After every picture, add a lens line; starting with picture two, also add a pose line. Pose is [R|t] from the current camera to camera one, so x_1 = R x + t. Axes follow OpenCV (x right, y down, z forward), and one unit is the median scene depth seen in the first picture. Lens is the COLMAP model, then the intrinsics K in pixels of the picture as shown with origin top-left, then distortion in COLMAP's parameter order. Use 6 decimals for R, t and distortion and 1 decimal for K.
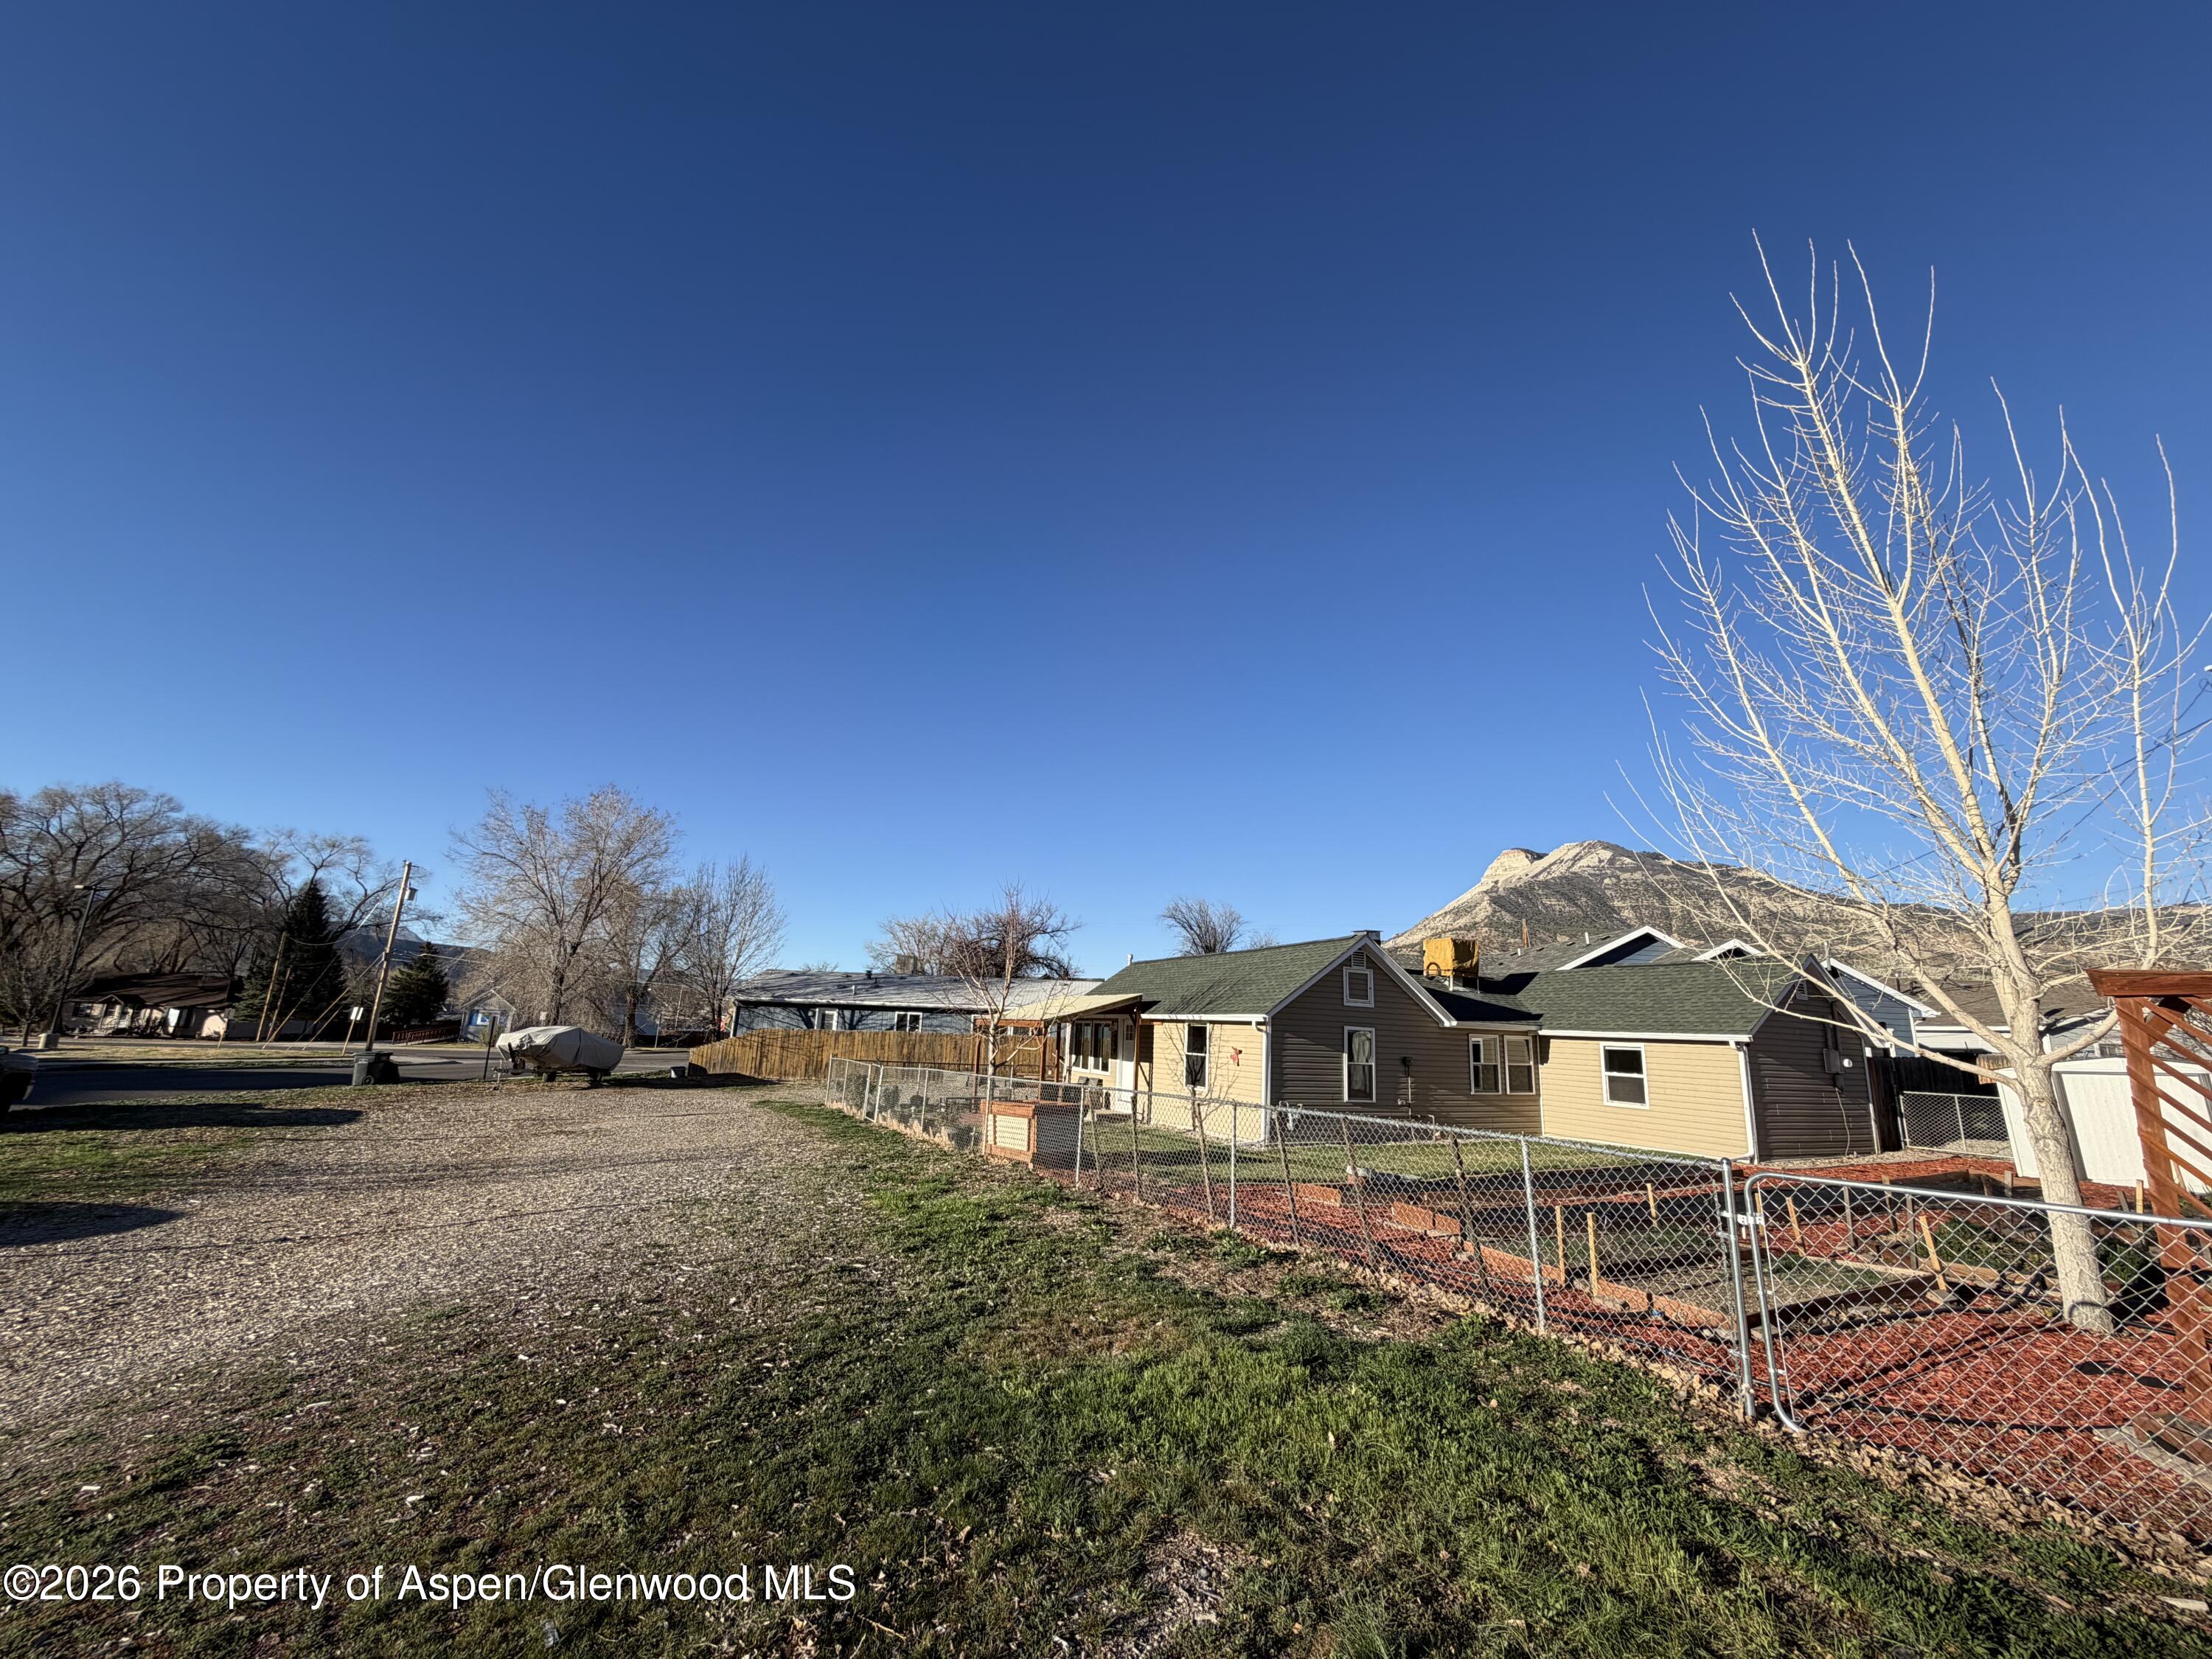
lens RADIAL K [[886.8, 0, 1099.2], [0, 886.8, 816.8], [0, 0, 1]] dist [0.002044, 0.000087]
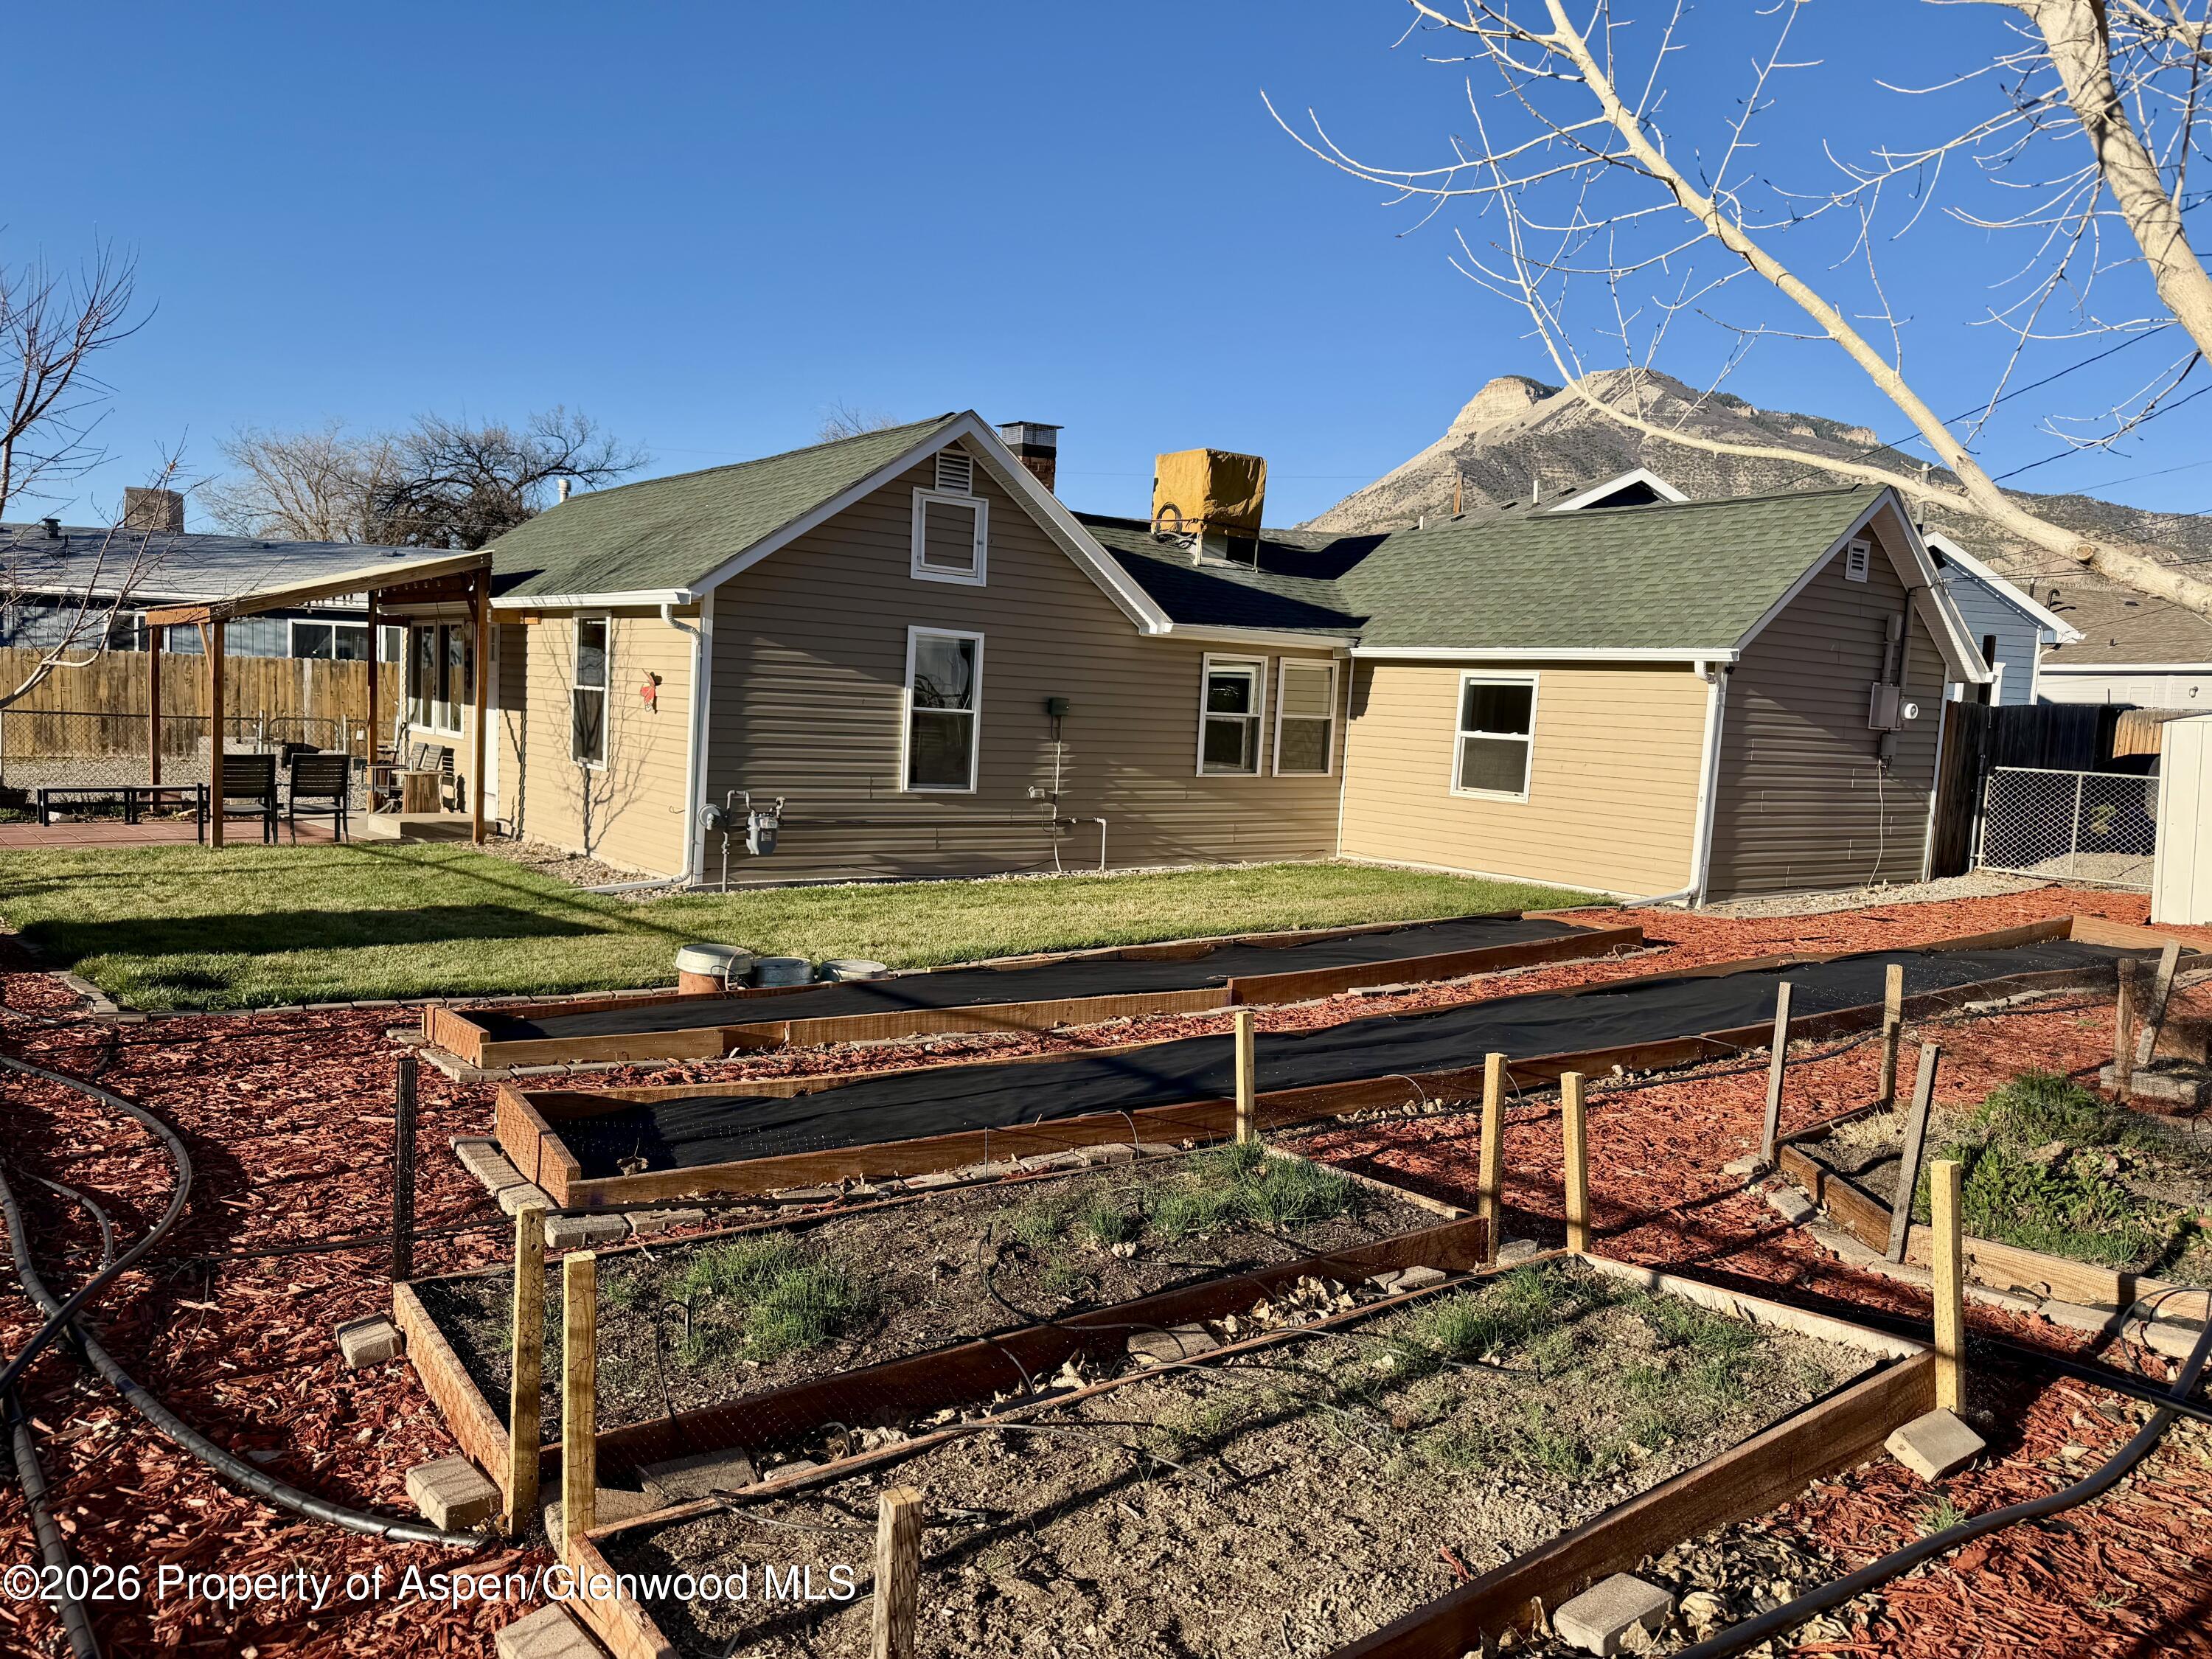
lens RADIAL K [[1574.3, 0, 1109.3], [0, 1574.3, 851.0], [0, 0, 1]] dist [0.040108, -0.017906]
pose [[0.979046, -0.011997, 0.203283, 0.191904], [-0.057121, 0.942007, 0.330696, 0.071126], [-0.195462, -0.335378, 0.921584, 0.210526]]
